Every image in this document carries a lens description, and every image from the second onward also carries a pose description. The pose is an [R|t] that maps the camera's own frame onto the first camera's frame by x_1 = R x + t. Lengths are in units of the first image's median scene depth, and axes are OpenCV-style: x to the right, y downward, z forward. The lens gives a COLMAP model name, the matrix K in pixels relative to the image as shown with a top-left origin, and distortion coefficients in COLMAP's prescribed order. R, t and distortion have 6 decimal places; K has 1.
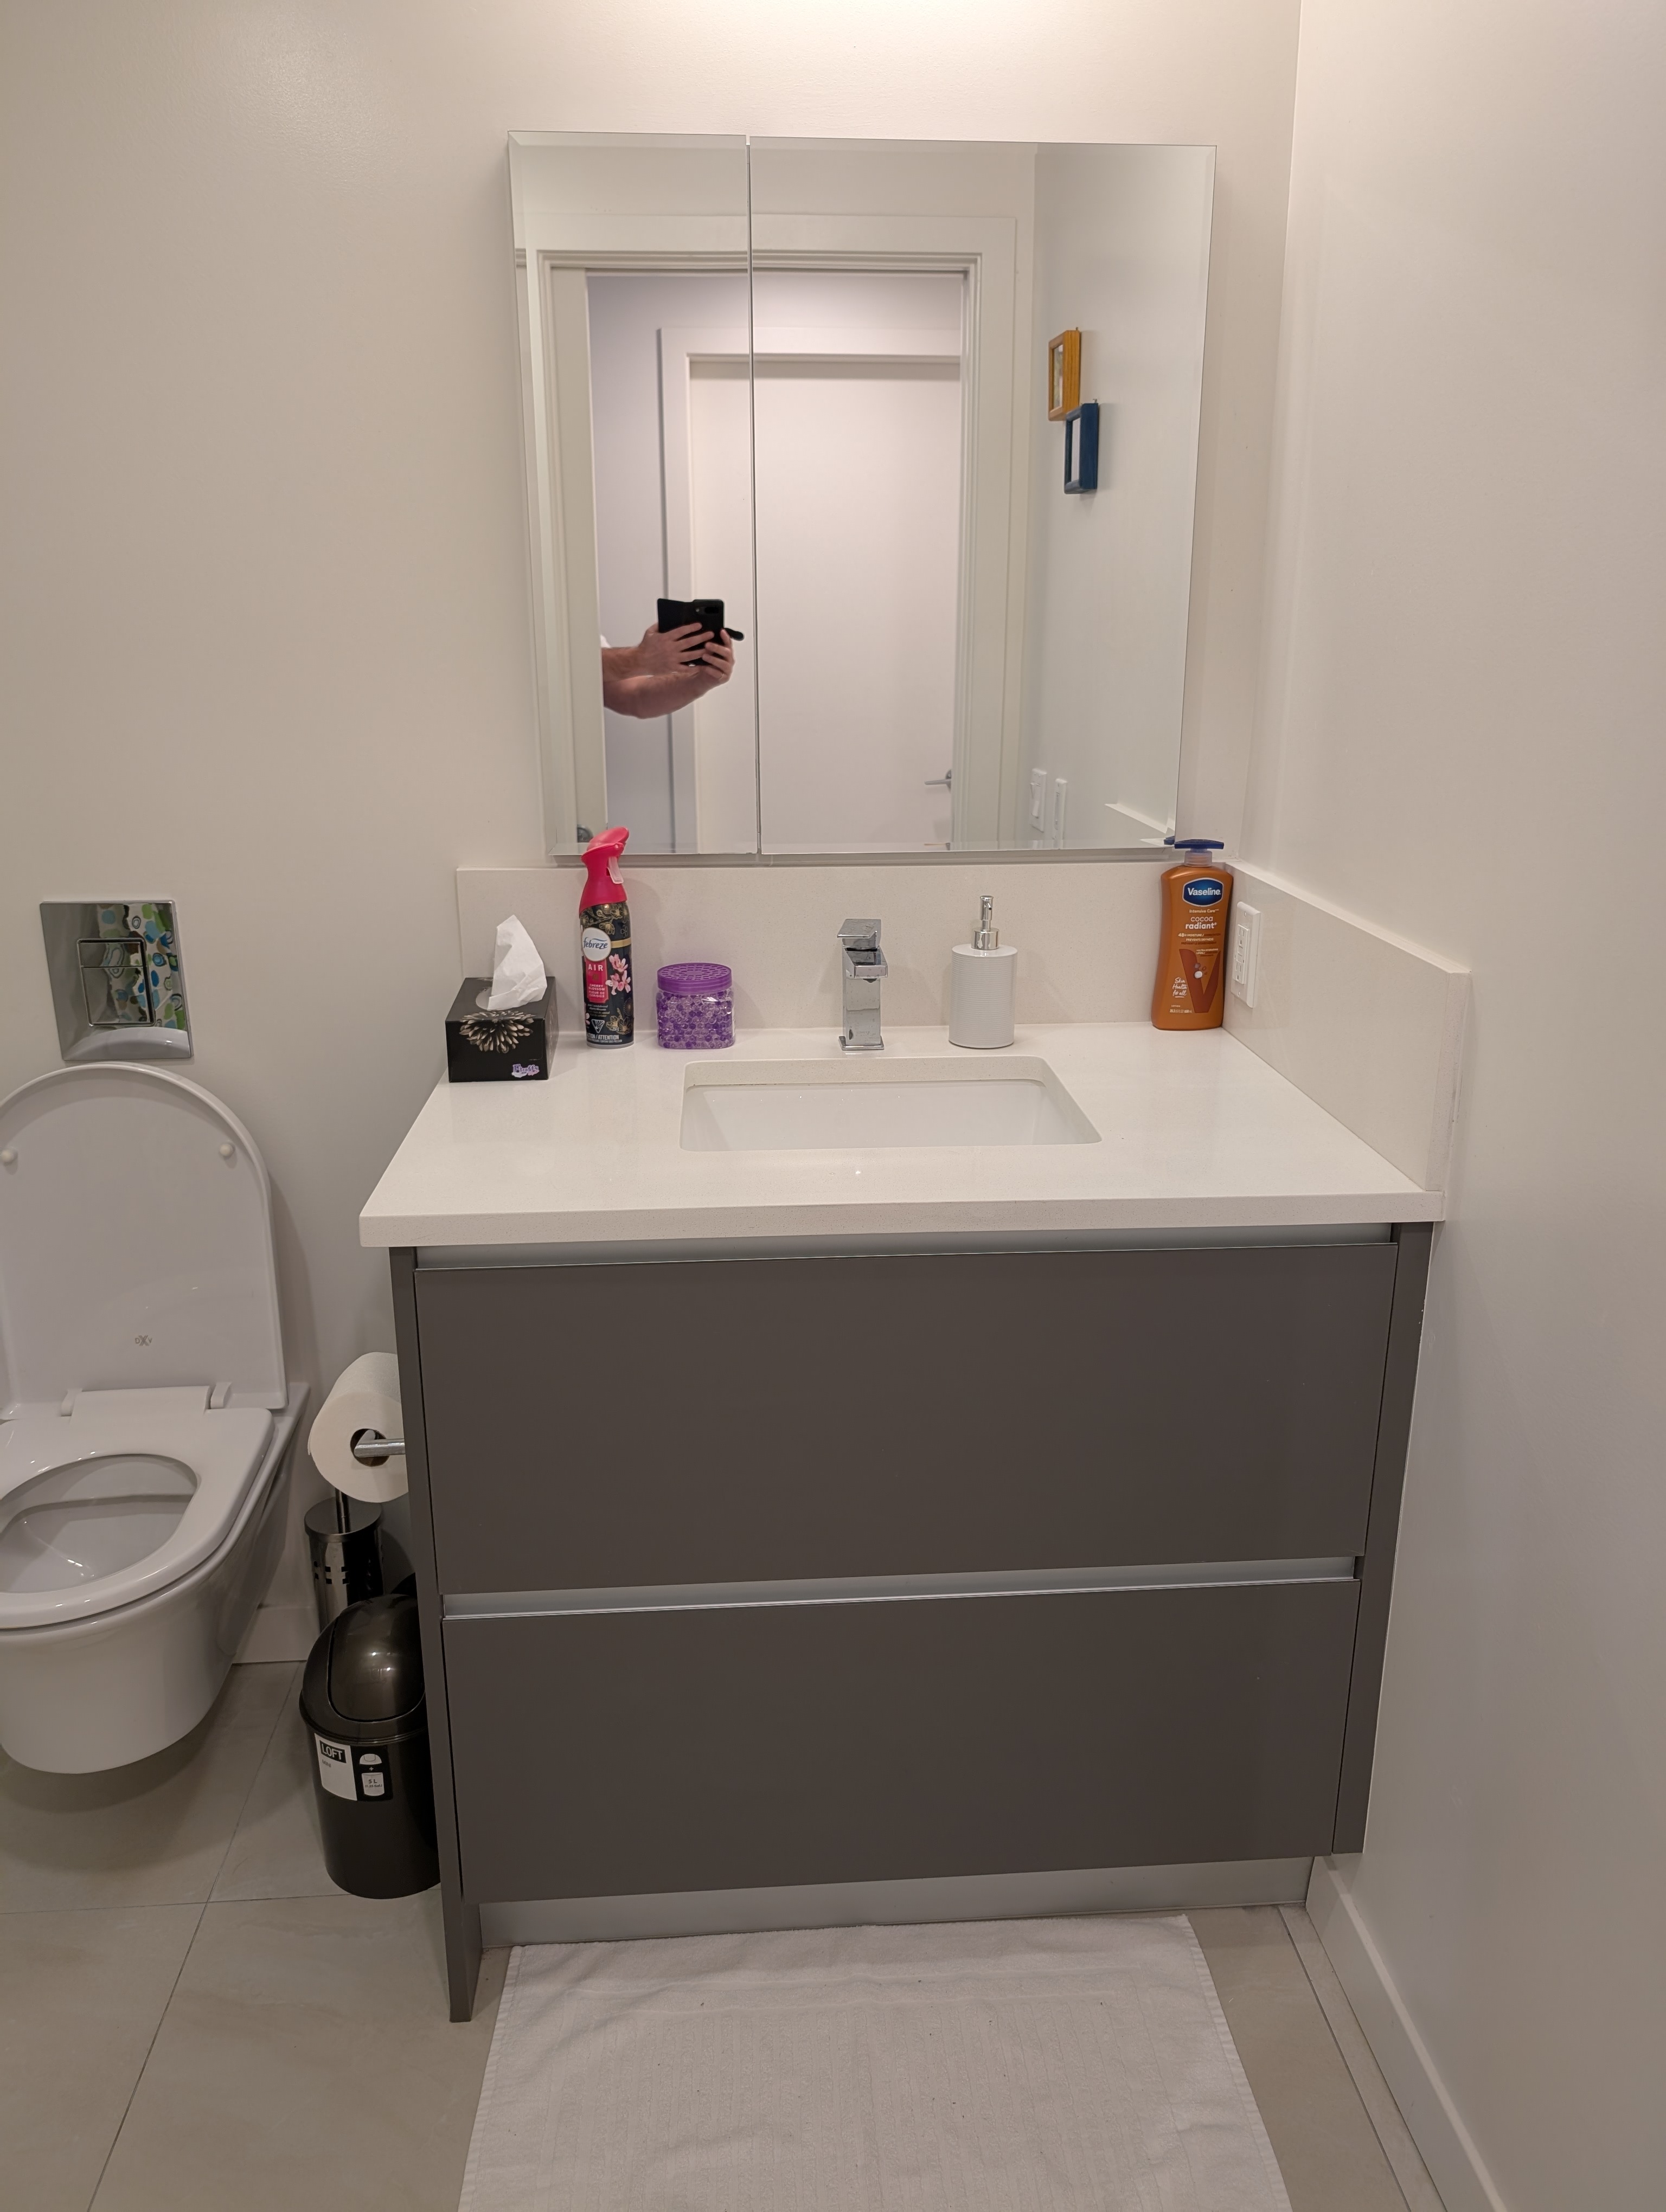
lens RADIAL K [[1585.1, 0, 841.7], [0, 1585.1, 1108.9], [0, 0, 1]] dist [-0.003600, 0.005650]
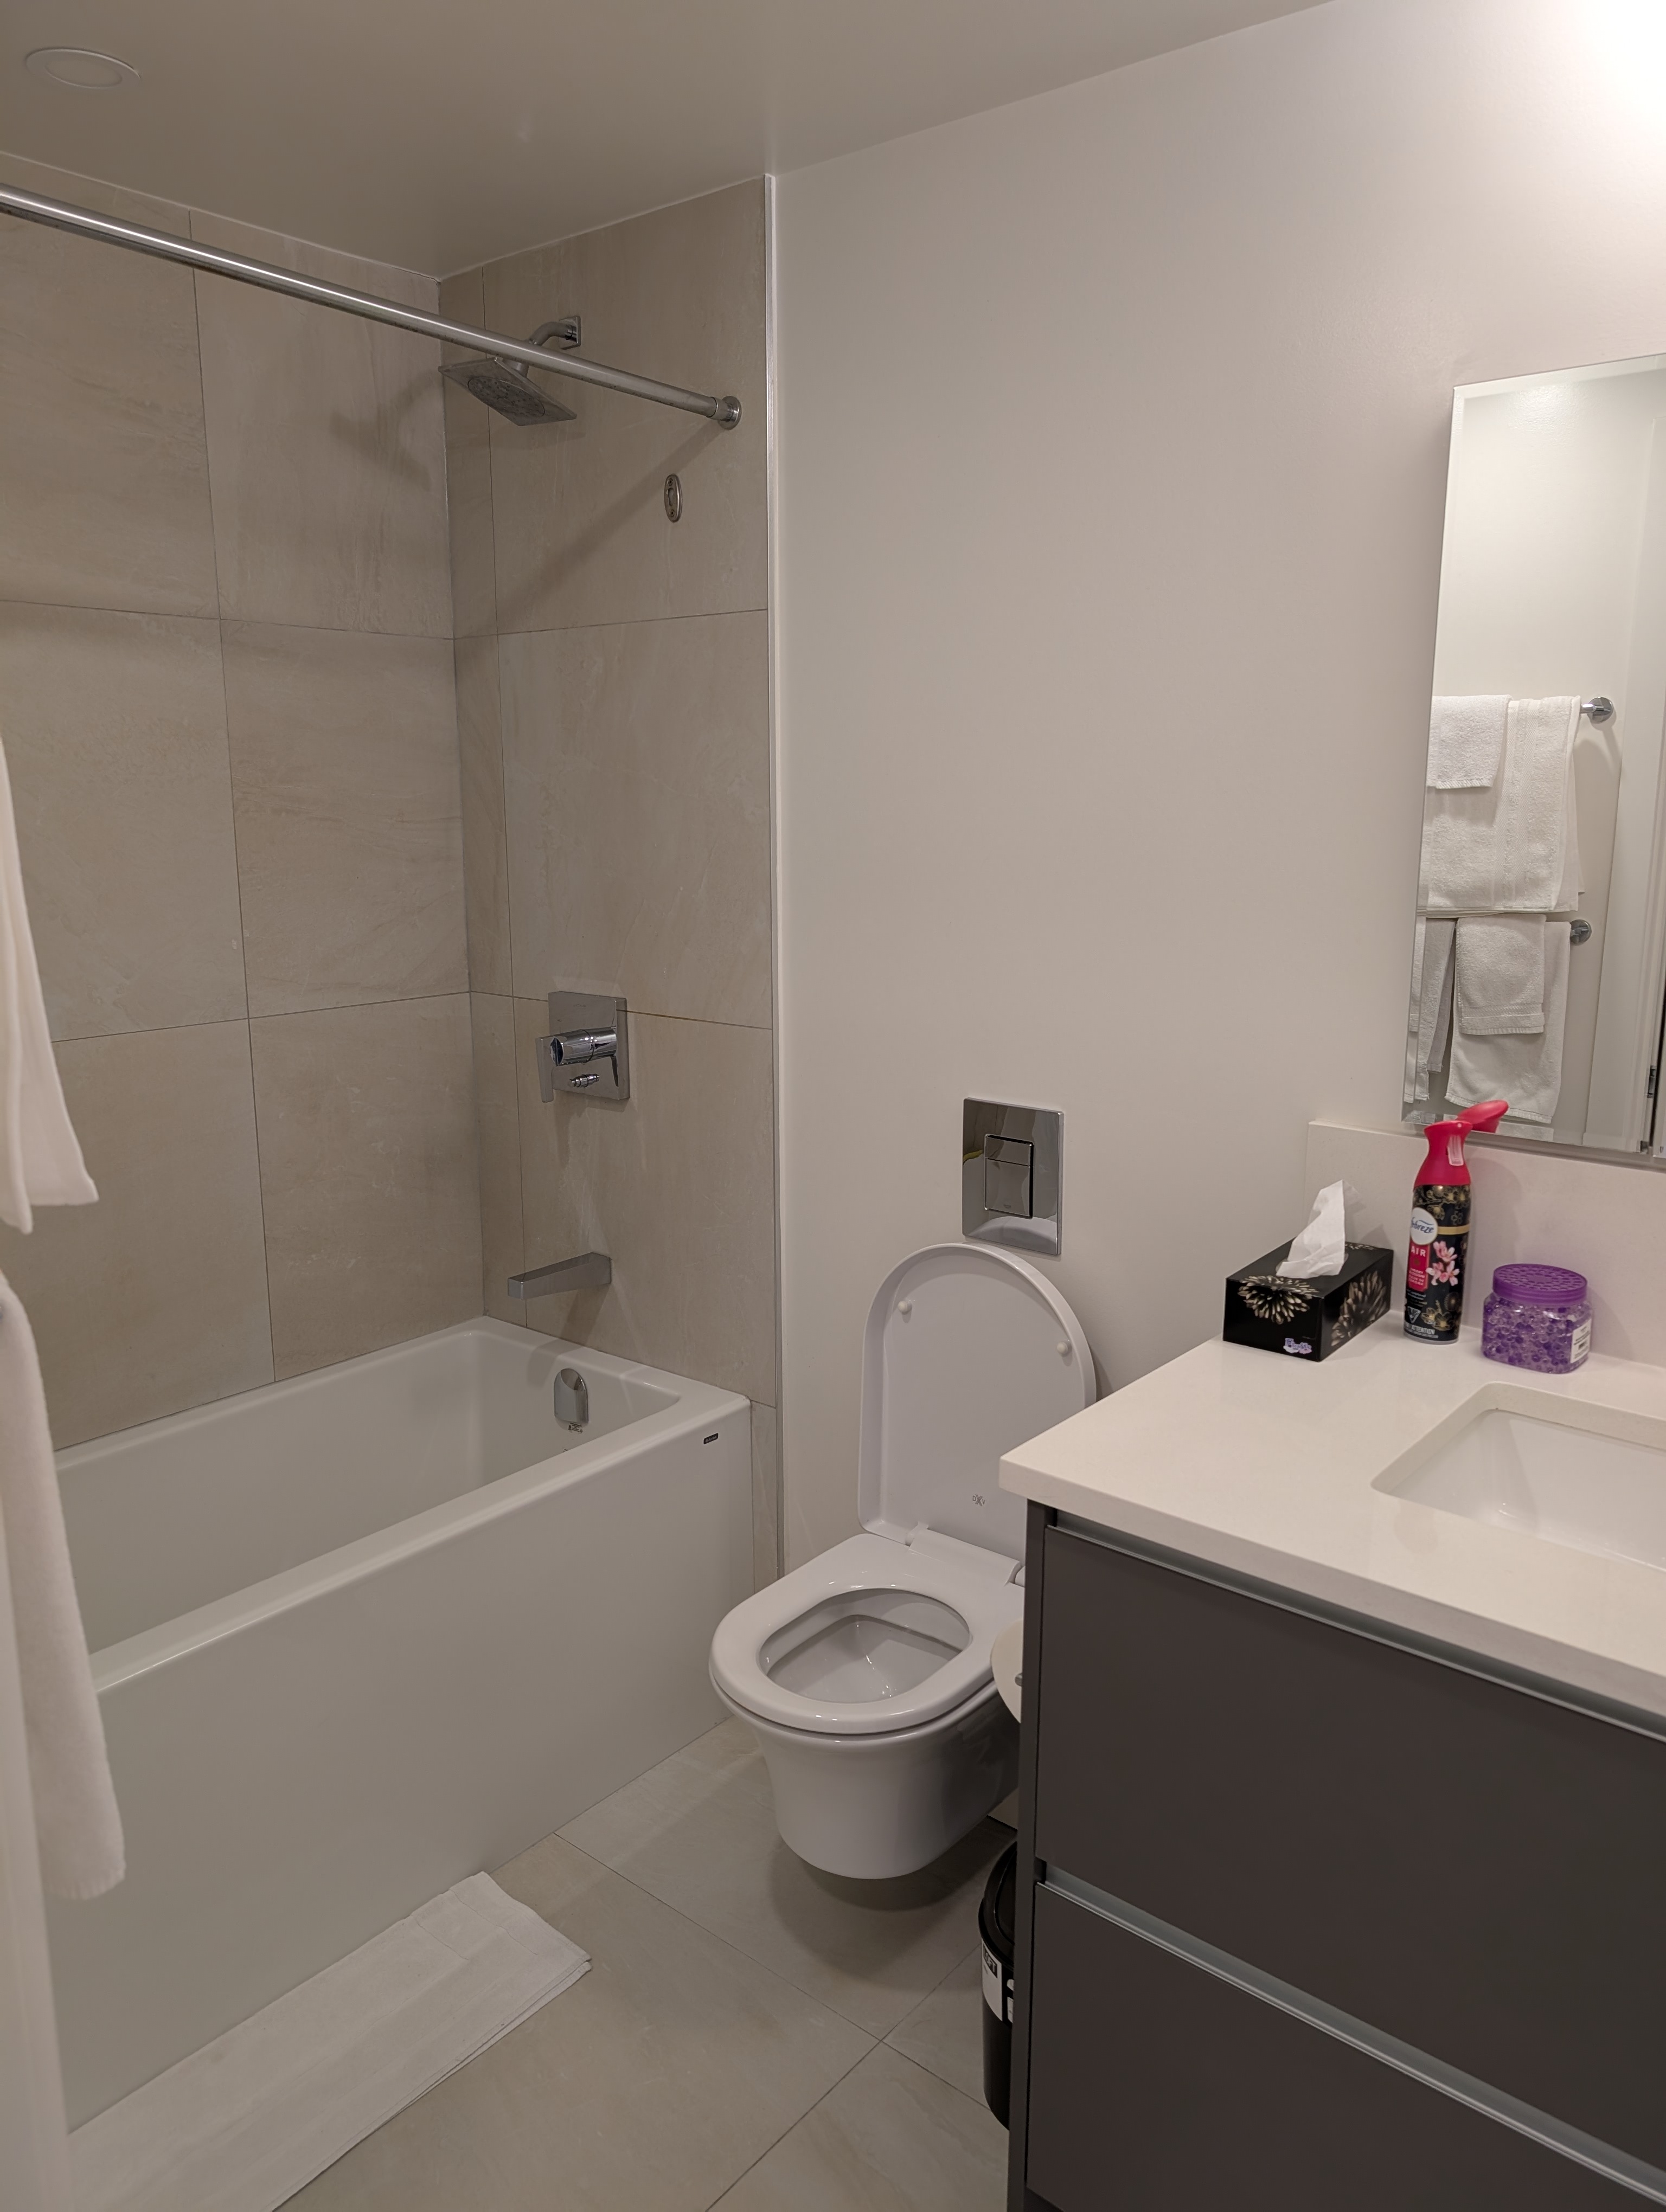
lens RADIAL K [[1585.1, 0, 832.2], [0, 1585.1, 1104.8], [0, 0, 1]] dist [-0.003600, 0.005650]
pose [[0.715751, 0.137485, -0.684689, 0.212519], [-0.206132, 0.978339, -0.019035, -0.084725], [0.667241, 0.154760, 0.728587, 0.104526]]
